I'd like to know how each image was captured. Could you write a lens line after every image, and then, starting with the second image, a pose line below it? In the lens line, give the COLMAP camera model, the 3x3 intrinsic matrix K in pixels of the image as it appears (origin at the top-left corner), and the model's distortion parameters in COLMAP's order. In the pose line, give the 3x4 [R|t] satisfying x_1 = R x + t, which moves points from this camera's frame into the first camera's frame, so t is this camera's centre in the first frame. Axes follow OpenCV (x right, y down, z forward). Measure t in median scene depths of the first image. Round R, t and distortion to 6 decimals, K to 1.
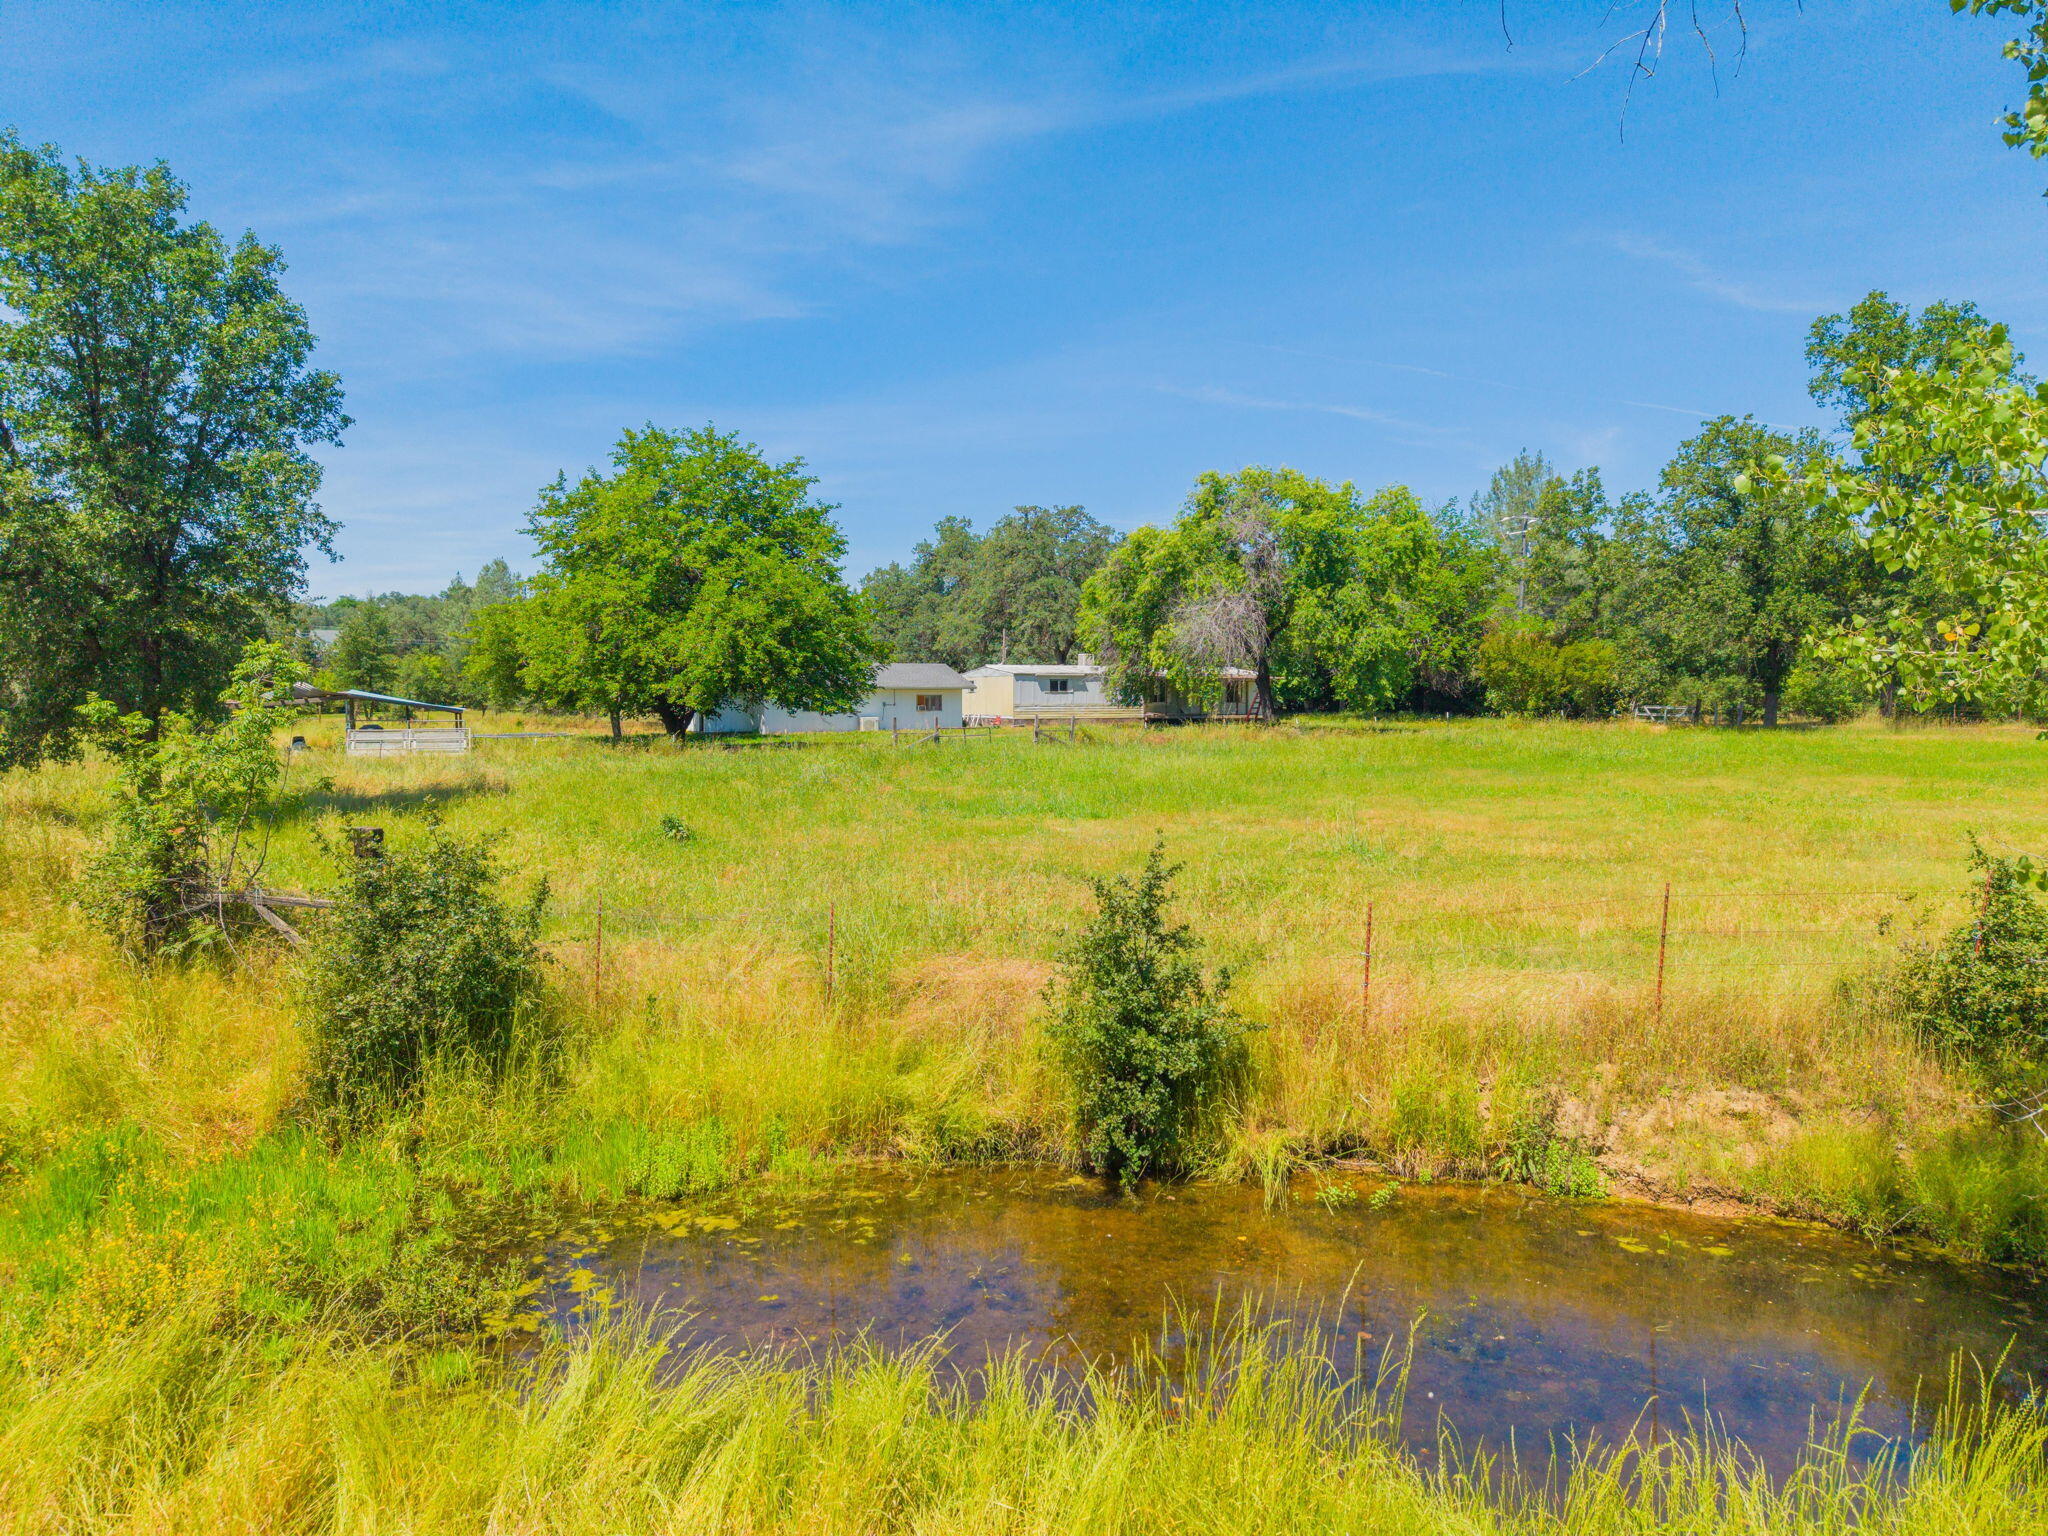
lens RADIAL K [[1369.6, 0, 1035.3], [0, 1369.6, 771.6], [0, 0, 1]] dist [0.067145, -0.111893]
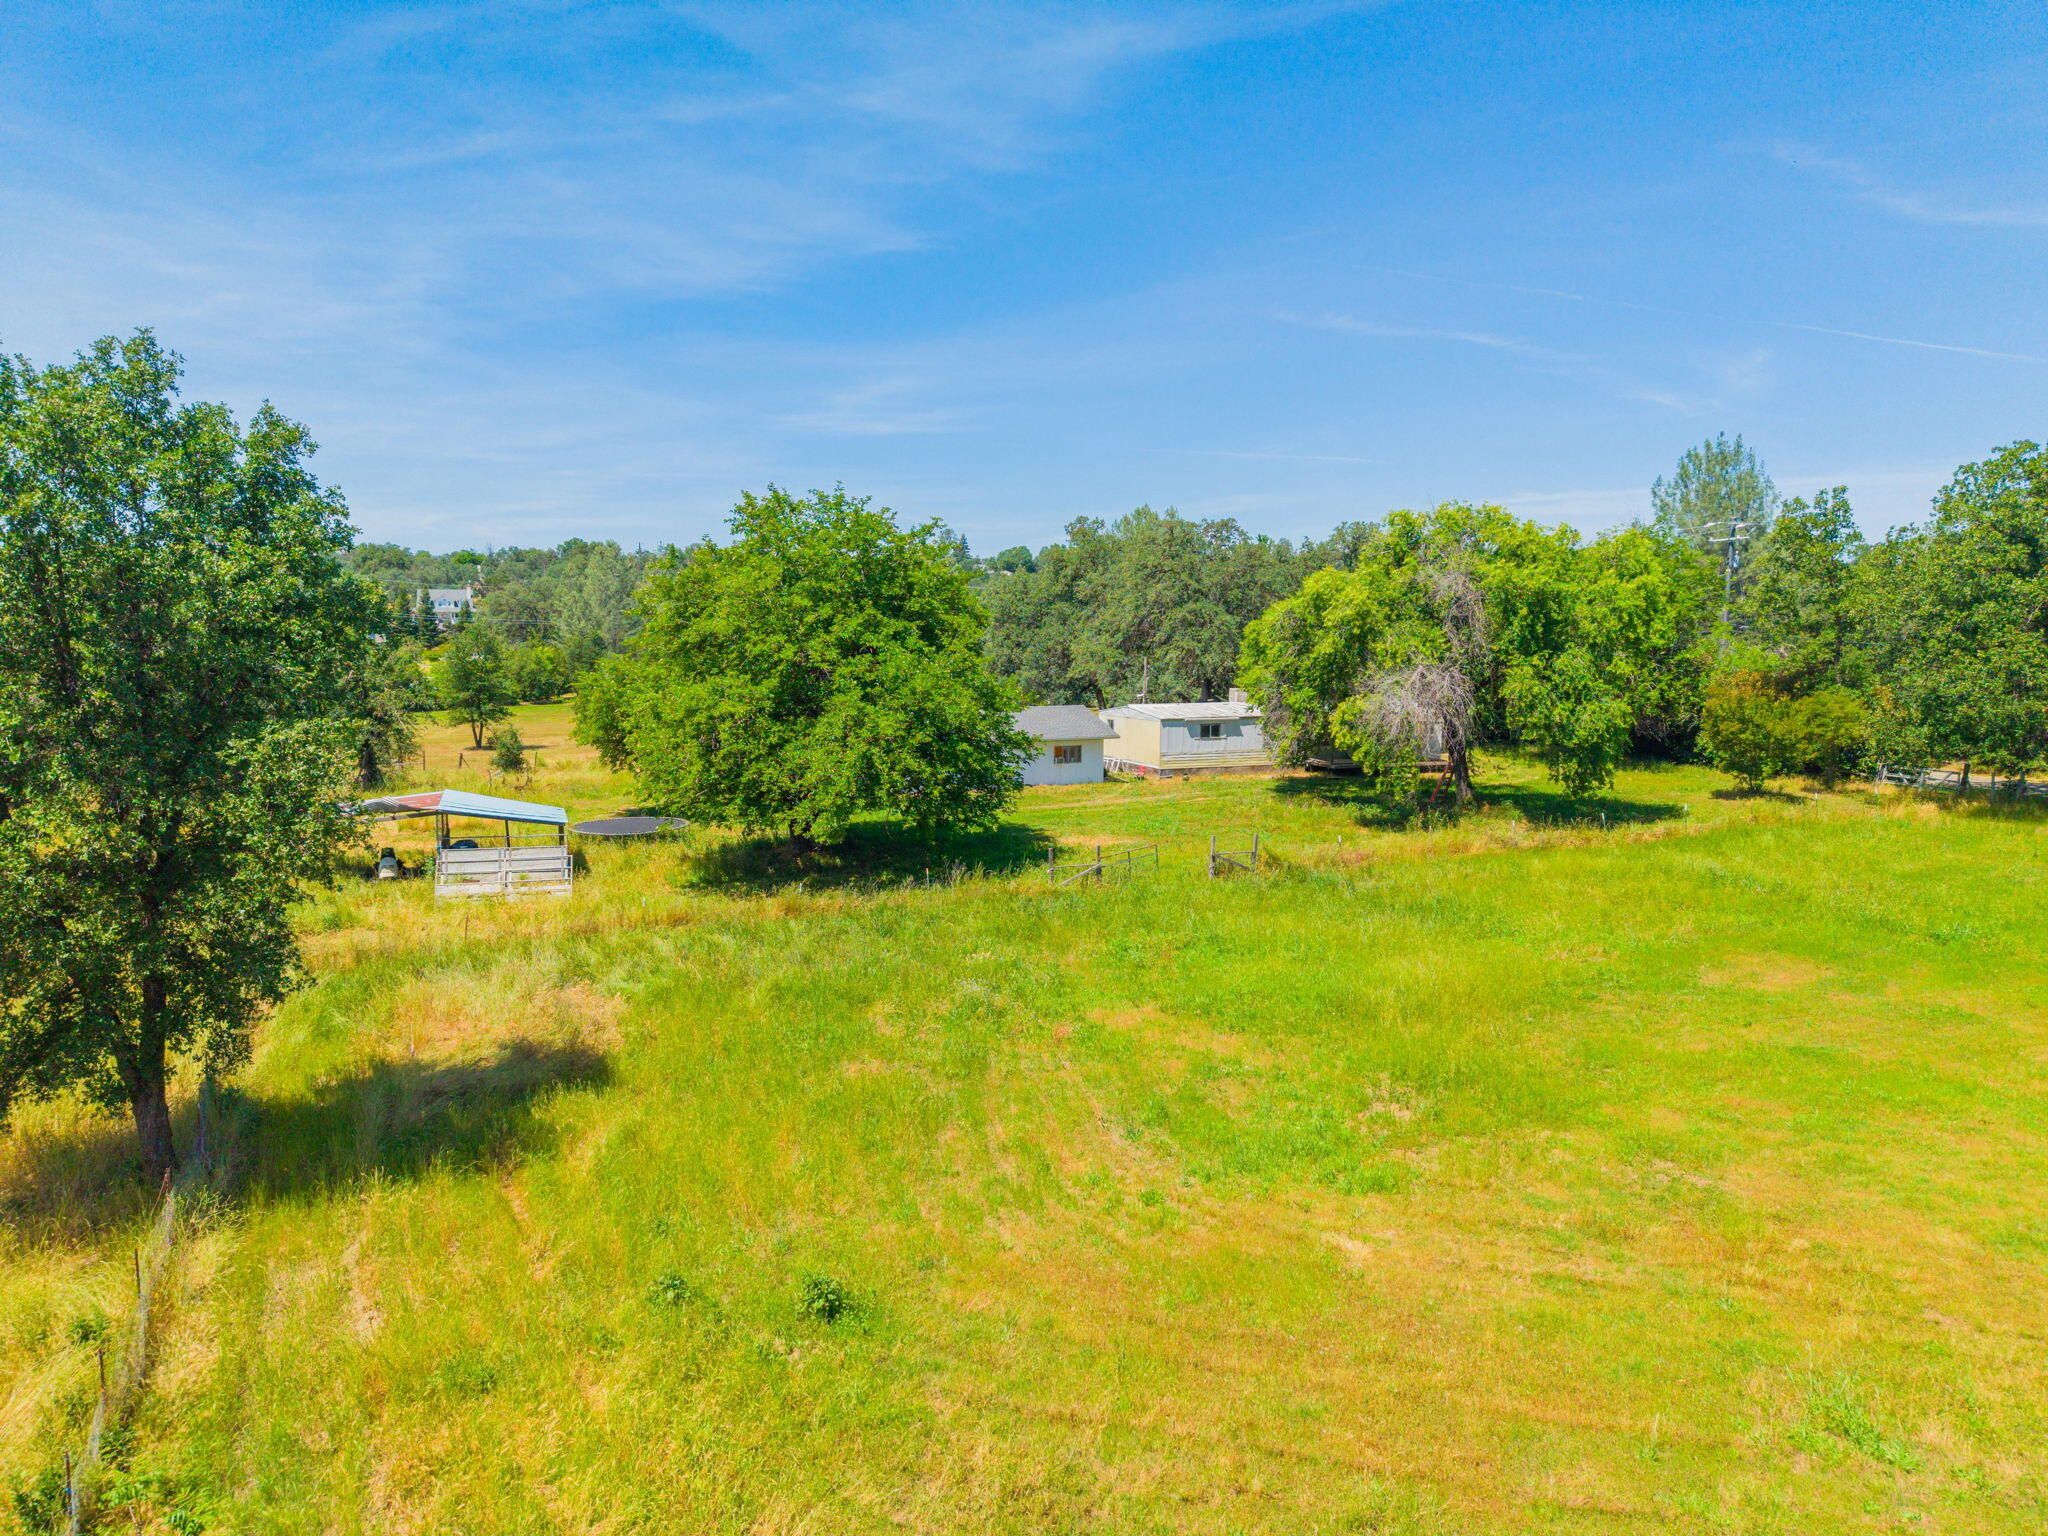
lens RADIAL K [[1371.4, 0, 1019.5], [0, 1371.4, 763.4], [0, 0, 1]] dist [0.011765, -0.008087]
pose [[0.996451, 0.012330, -0.083269, -0.040653], [-0.008645, 0.998973, 0.044467, -0.100460], [0.083731, -0.043589, 0.995535, 0.116690]]
